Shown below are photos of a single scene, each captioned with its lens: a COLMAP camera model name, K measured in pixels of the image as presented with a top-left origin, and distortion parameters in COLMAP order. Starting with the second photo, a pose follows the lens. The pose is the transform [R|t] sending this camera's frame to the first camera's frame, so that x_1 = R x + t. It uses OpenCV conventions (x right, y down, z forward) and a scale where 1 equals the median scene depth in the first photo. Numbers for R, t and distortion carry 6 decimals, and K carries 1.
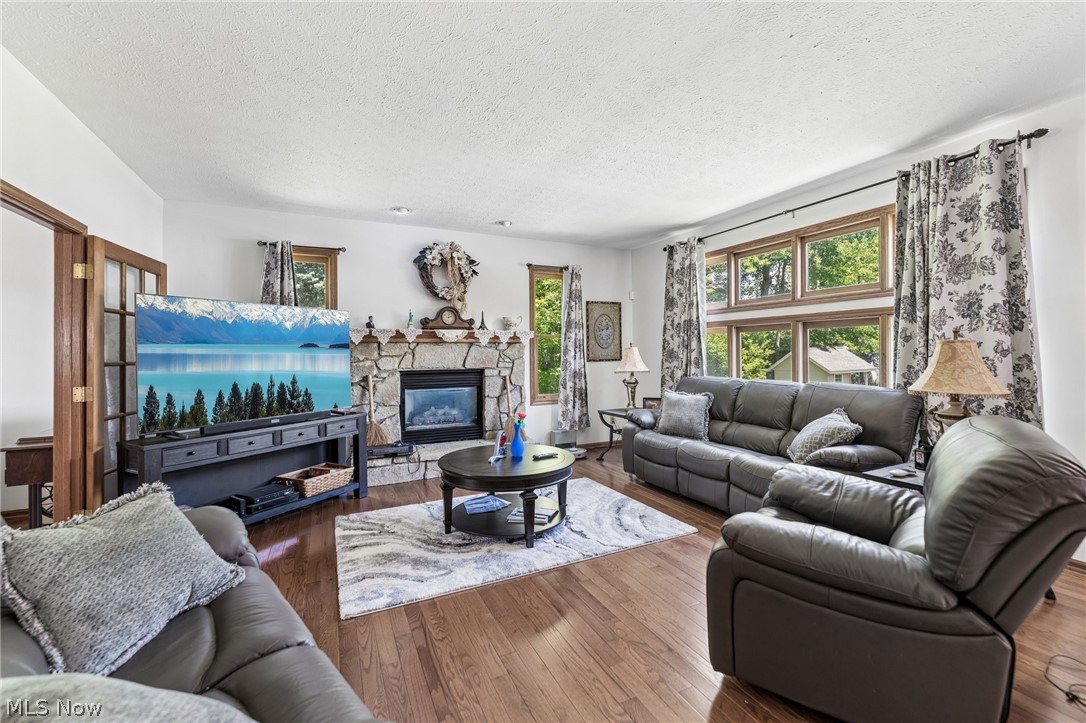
lens RADIAL K [[448.5, 0, 539.3], [0, 448.5, 351.6], [0, 0, 1]] dist [-0.002241, -0.000517]
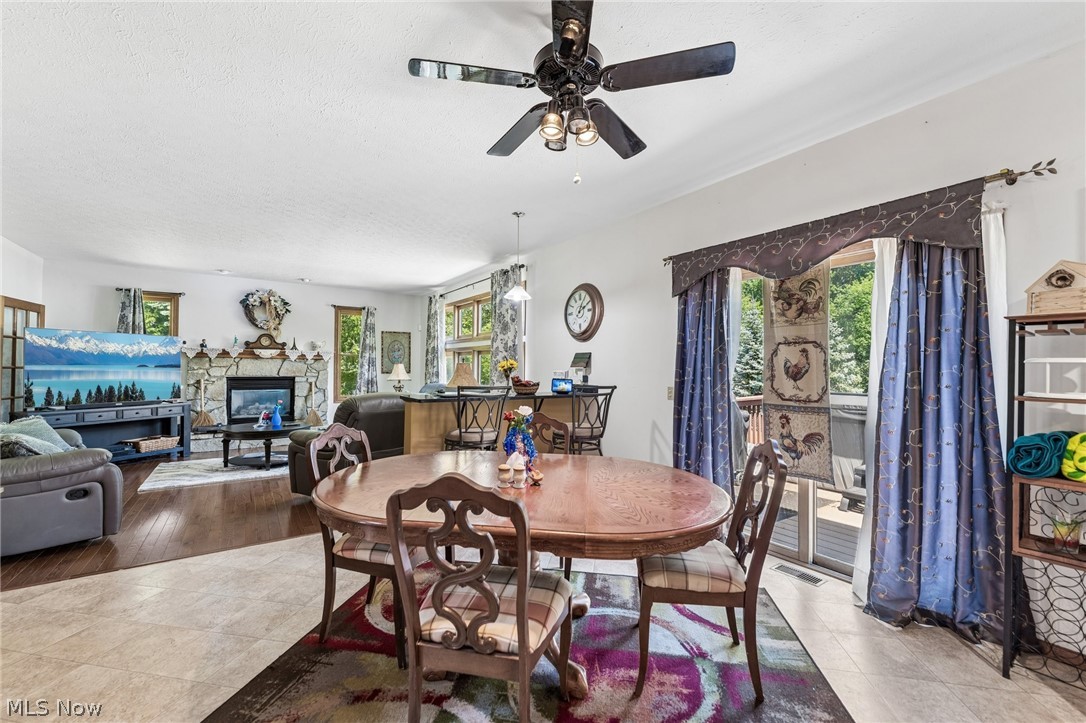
lens RADIAL K [[448.5, 0, 546.3], [0, 448.5, 365.6], [0, 0, 1]] dist [-0.002241, -0.000517]
pose [[0.987869, 0.018609, 0.154169, 0.487270], [-0.017806, 0.999820, -0.006589, -0.002938], [-0.154264, 0.003763, 0.988022, -0.598548]]
